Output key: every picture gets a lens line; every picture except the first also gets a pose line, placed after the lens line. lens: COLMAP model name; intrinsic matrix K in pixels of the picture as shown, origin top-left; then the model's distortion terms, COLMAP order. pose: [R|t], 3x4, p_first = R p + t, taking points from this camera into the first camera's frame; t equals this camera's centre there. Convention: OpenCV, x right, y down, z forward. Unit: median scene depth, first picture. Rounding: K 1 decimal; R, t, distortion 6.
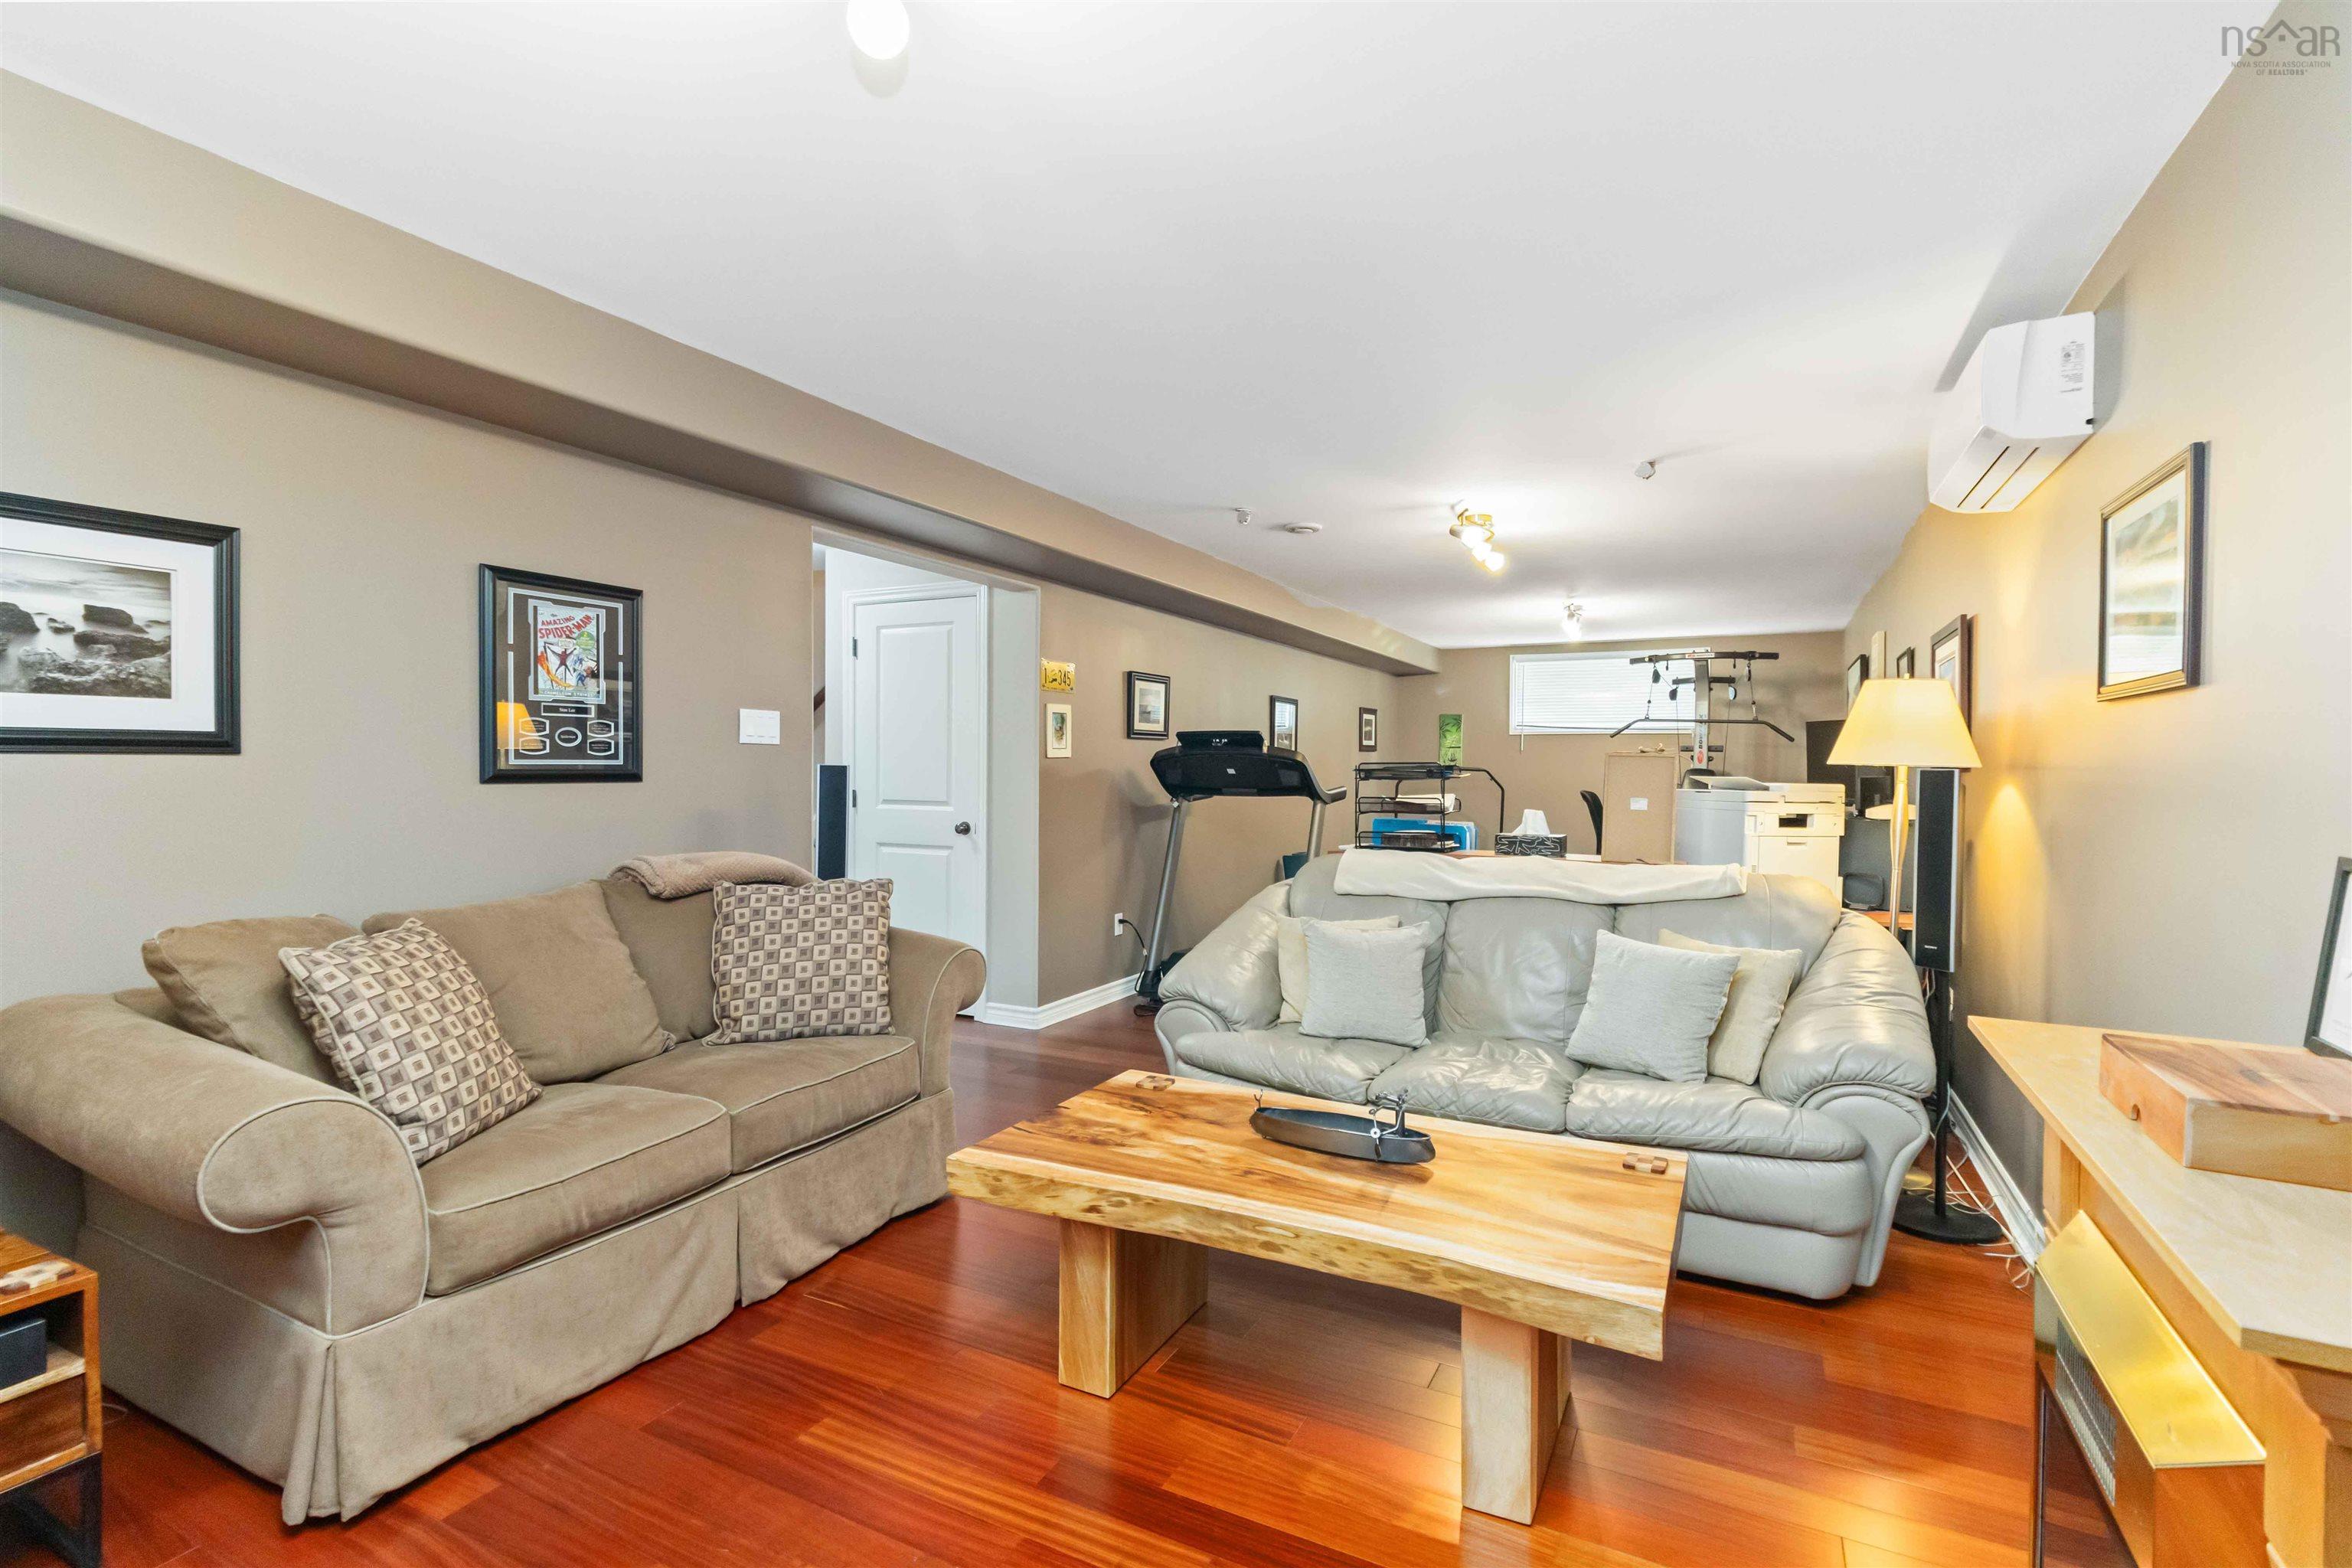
lens RADIAL K [[1091.8, 0, 1191.8], [0, 1091.8, 783.4], [0, 0, 1]] dist [0.001386, -0.000246]
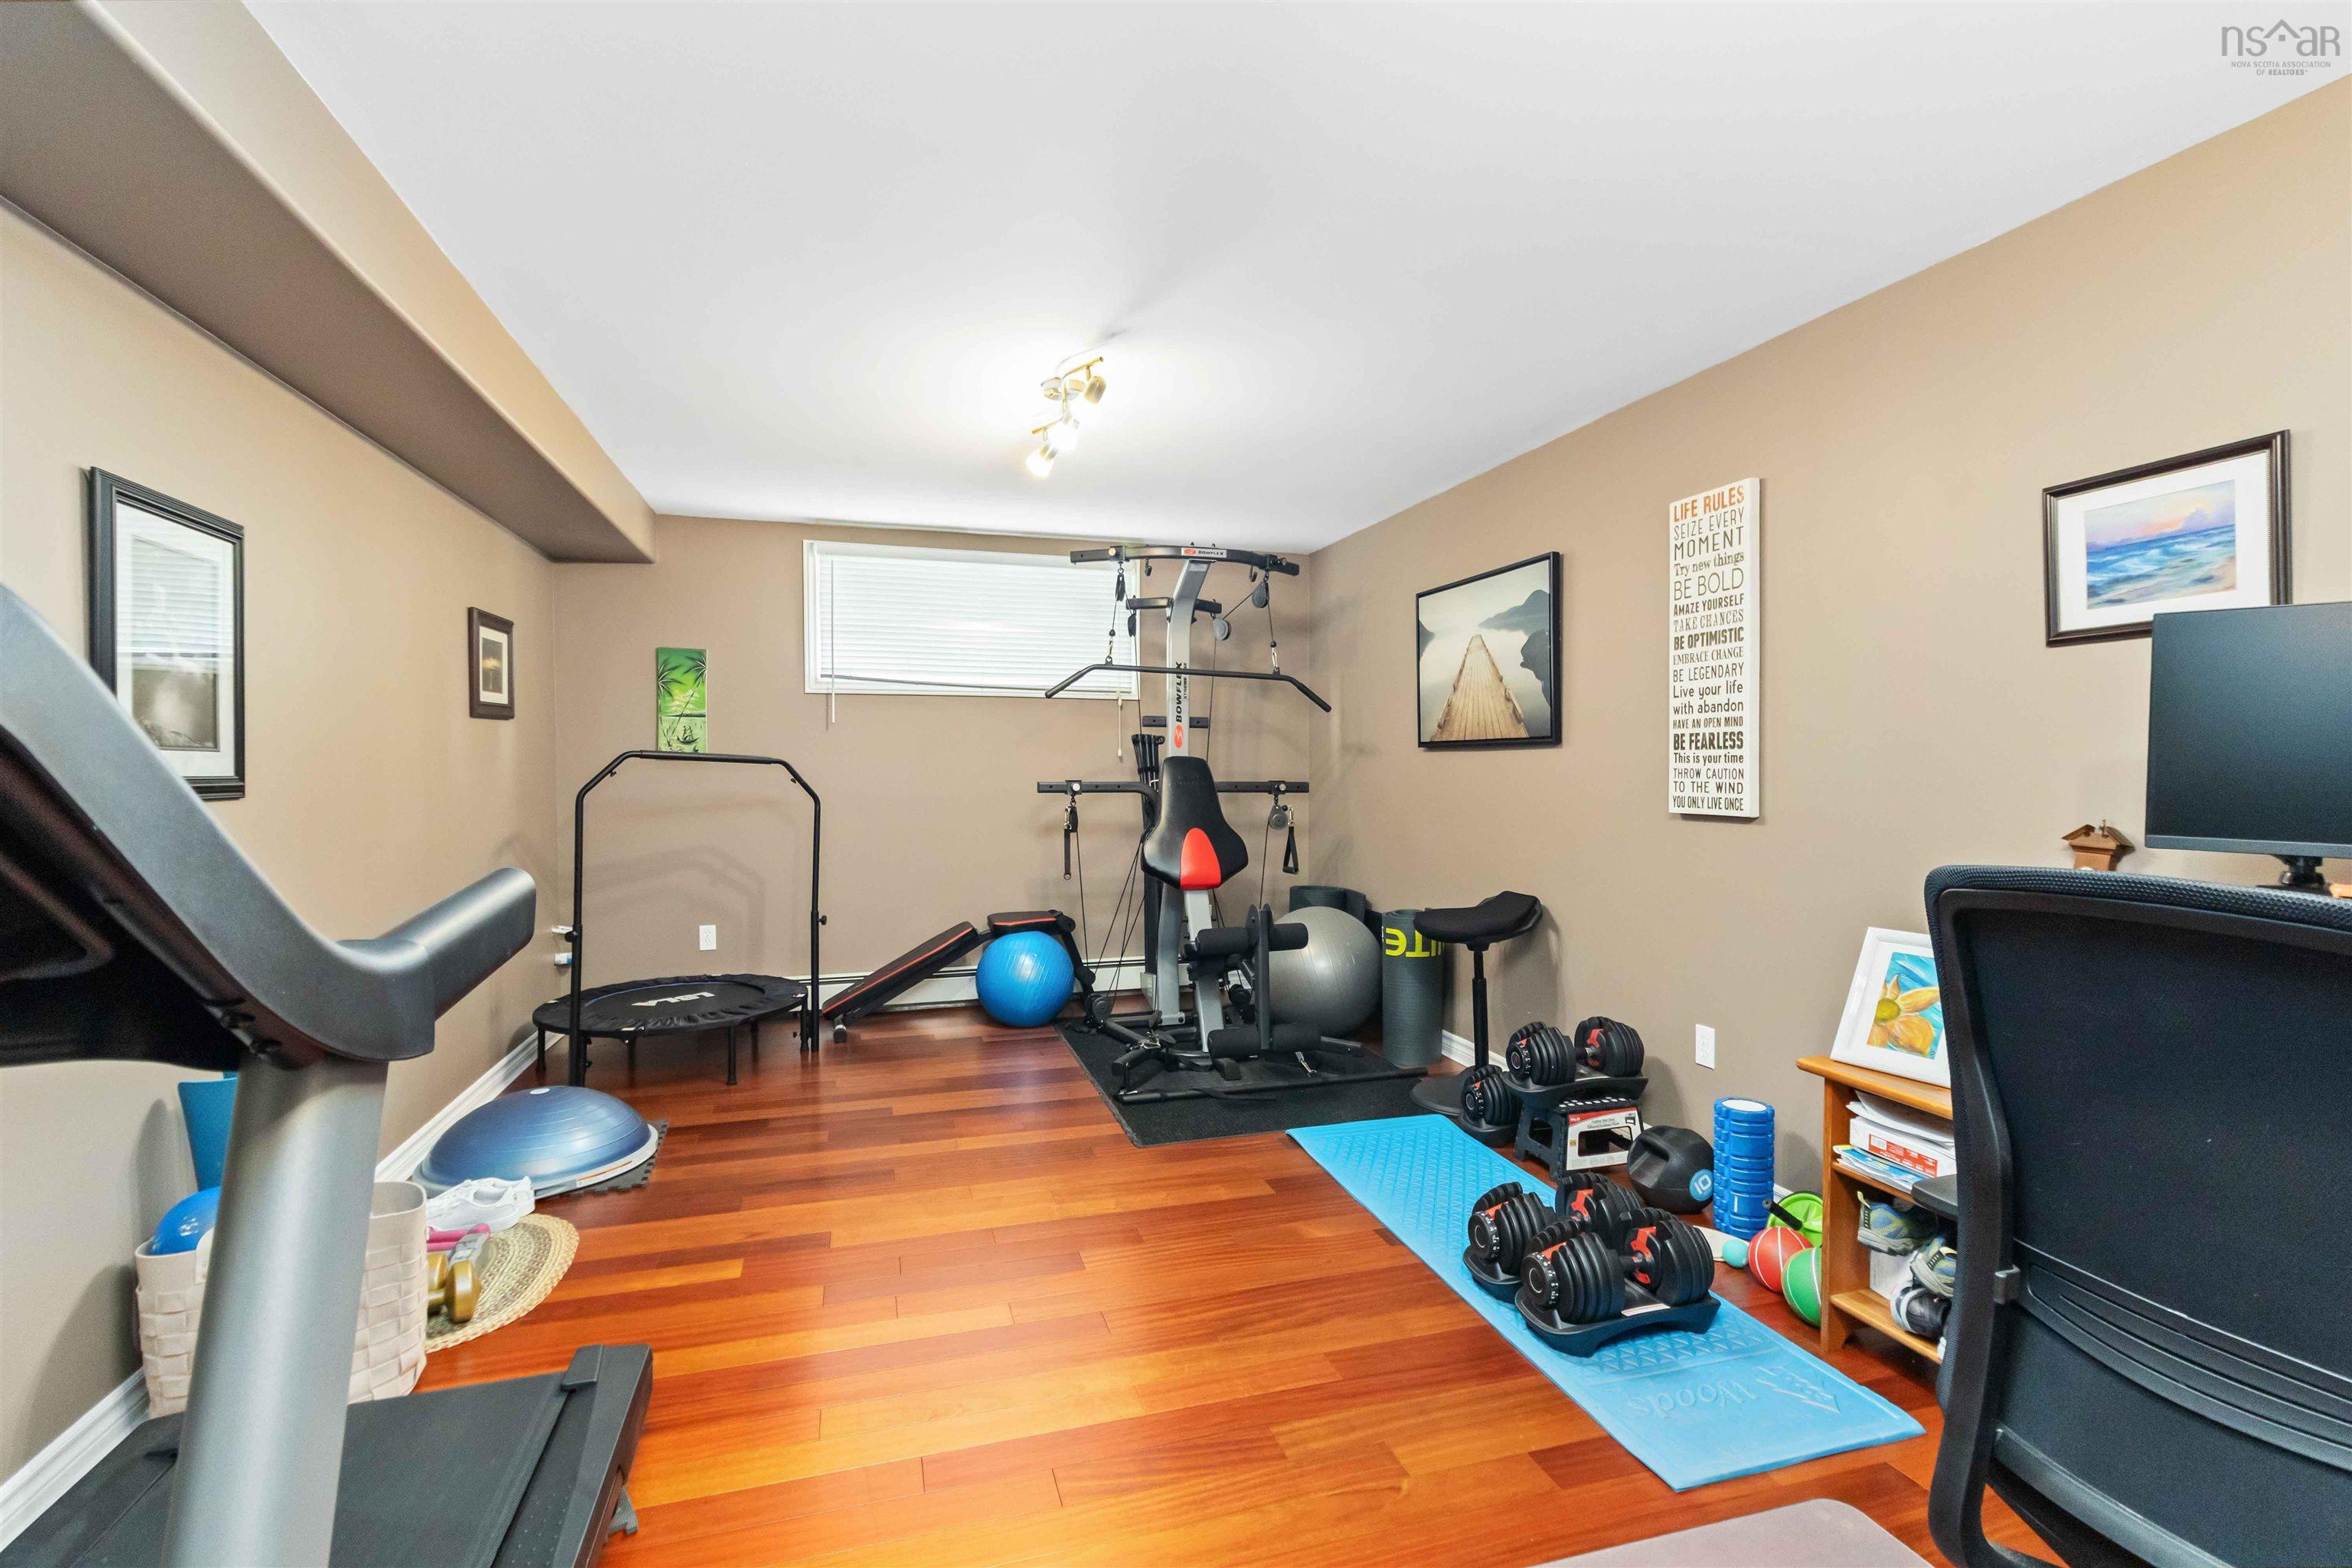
lens RADIAL K [[1091.8, 0, 1191.8], [0, 1091.8, 783.4], [0, 0, 1]] dist [0.001386, -0.000246]
pose [[0.722513, -0.019744, 0.691076, 0.112294], [0.011474, 0.999797, 0.016568, -0.014198], [-0.691262, -0.004042, 0.722593, 0.882399]]
